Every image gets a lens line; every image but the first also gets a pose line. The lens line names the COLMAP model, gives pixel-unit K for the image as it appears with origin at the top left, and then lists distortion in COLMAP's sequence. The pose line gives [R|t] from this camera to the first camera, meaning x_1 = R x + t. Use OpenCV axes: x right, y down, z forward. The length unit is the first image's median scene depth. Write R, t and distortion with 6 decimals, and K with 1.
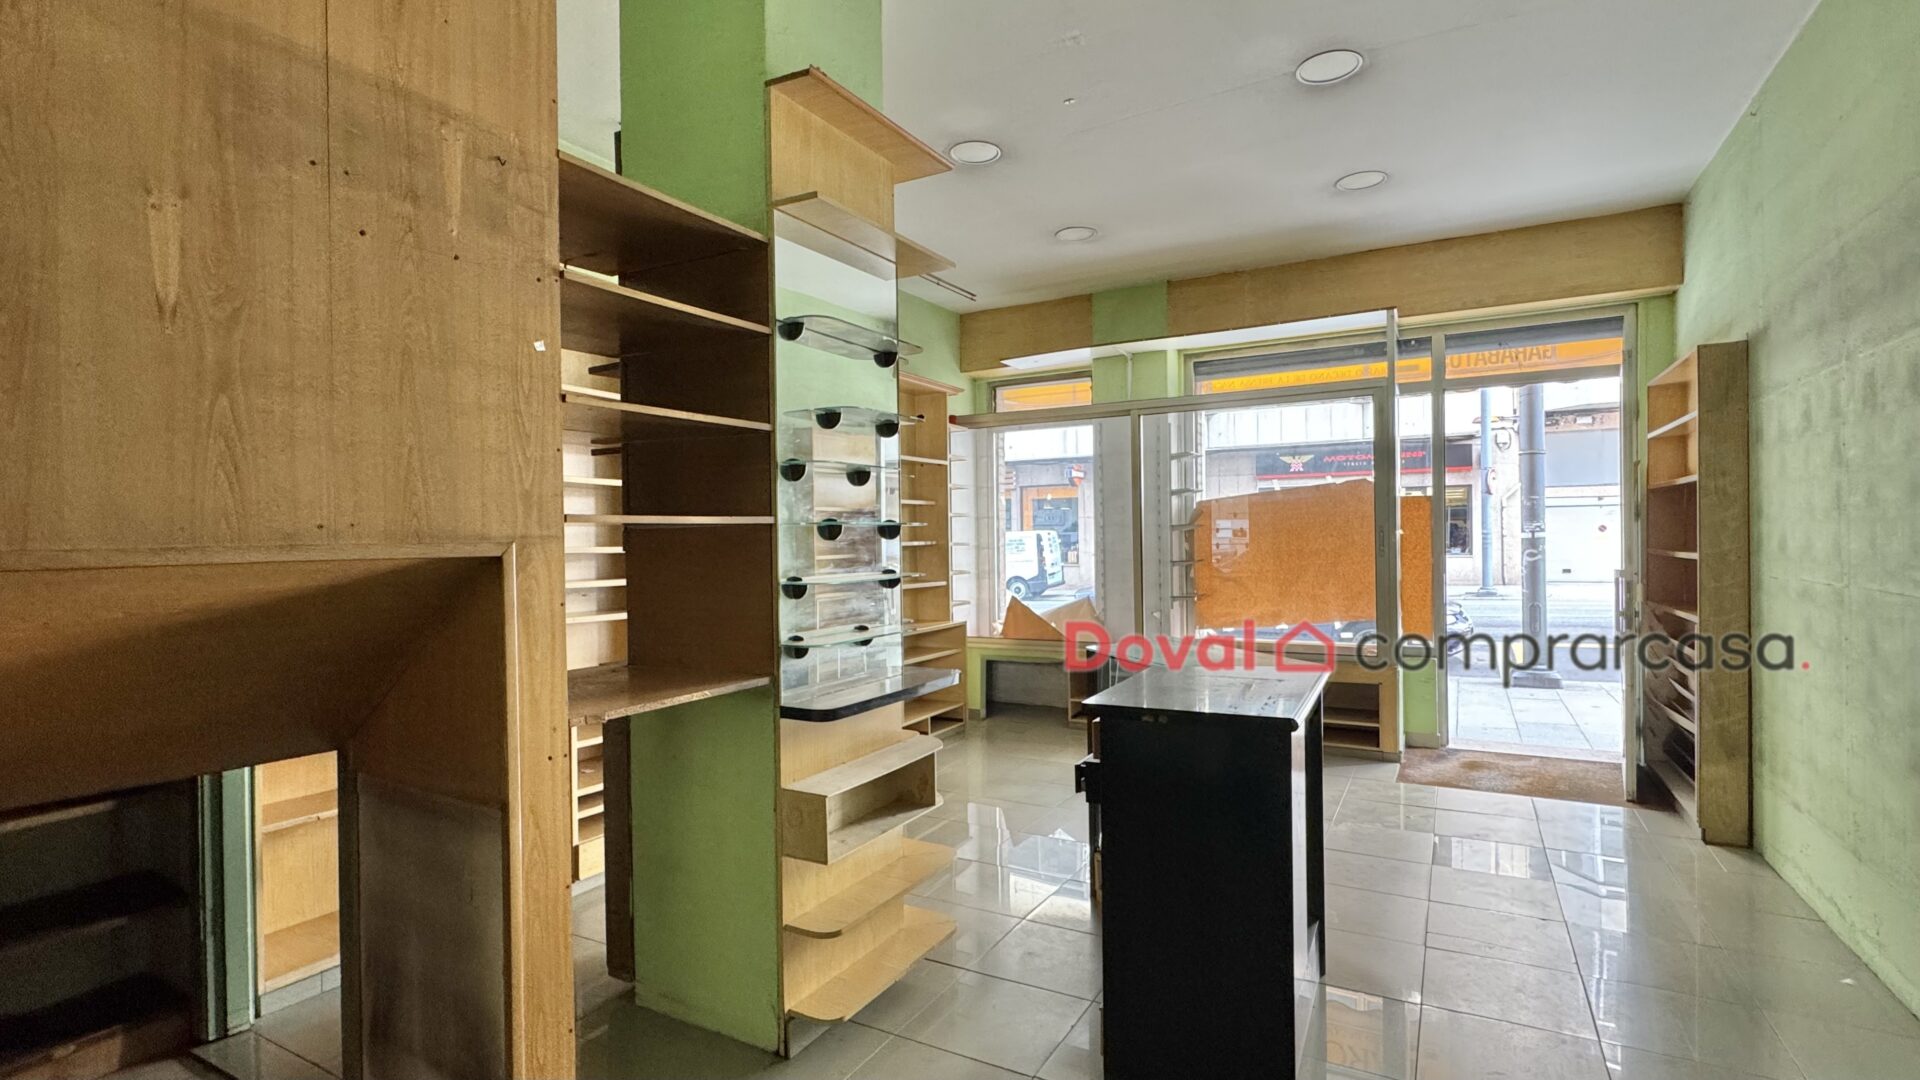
lens RADIAL K [[906.6, 0, 967.3], [0, 906.6, 543.7], [0, 0, 1]] dist [0.006012, -0.000259]
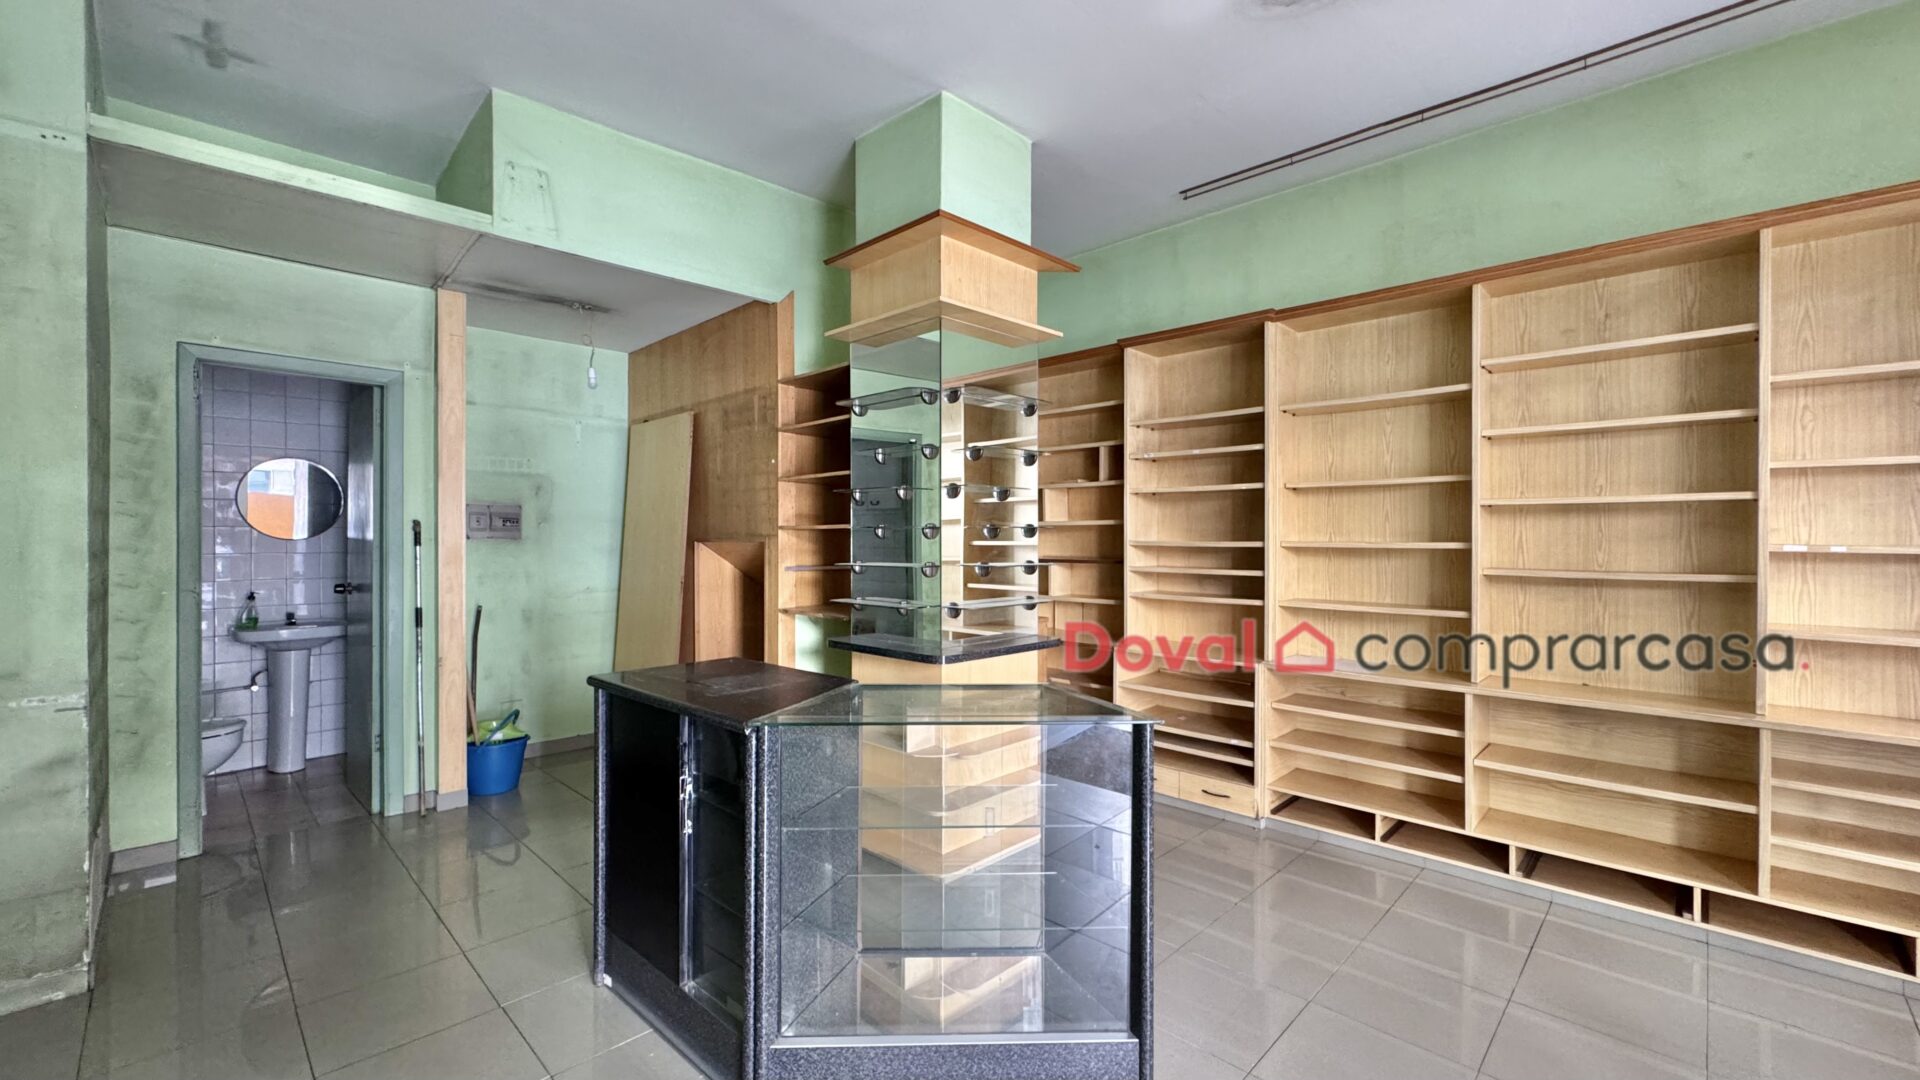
lens RADIAL K [[773.9, 0, 954.0], [0, 773.9, 544.9], [0, 0, 1]] dist [-0.001039, 0.000971]
pose [[-0.283583, 0.026597, -0.958579, 0.501028], [-0.001960, 0.999597, 0.028315, -0.014793], [0.958946, 0.009908, -0.283417, 0.711732]]
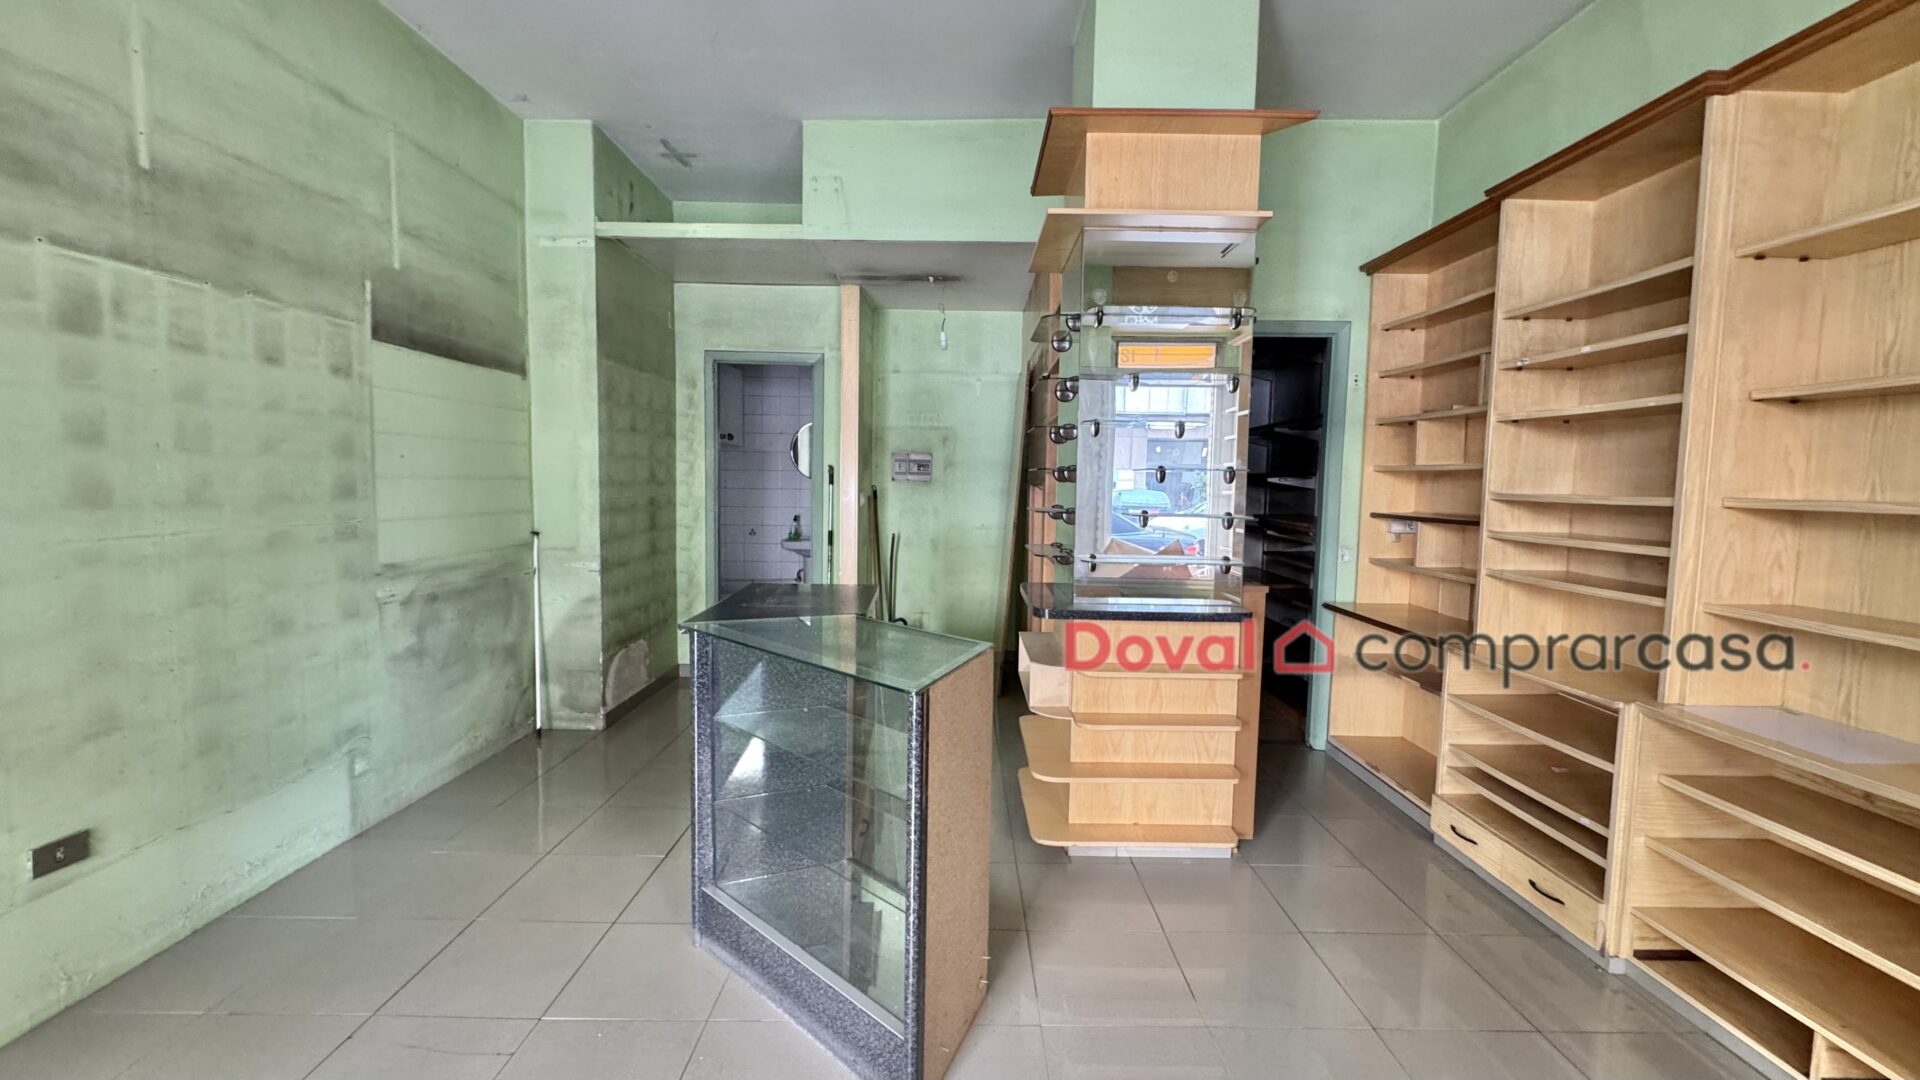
lens RADIAL K [[773.9, 0, 956.4], [0, 773.9, 544.9], [0, 0, 1]] dist [-0.001039, 0.000971]
pose [[-0.881231, 0.040580, -0.470941, 0.271352], [-0.005225, 0.995411, 0.095549, -0.010377], [0.472657, 0.086662, -0.876975, 0.956362]]
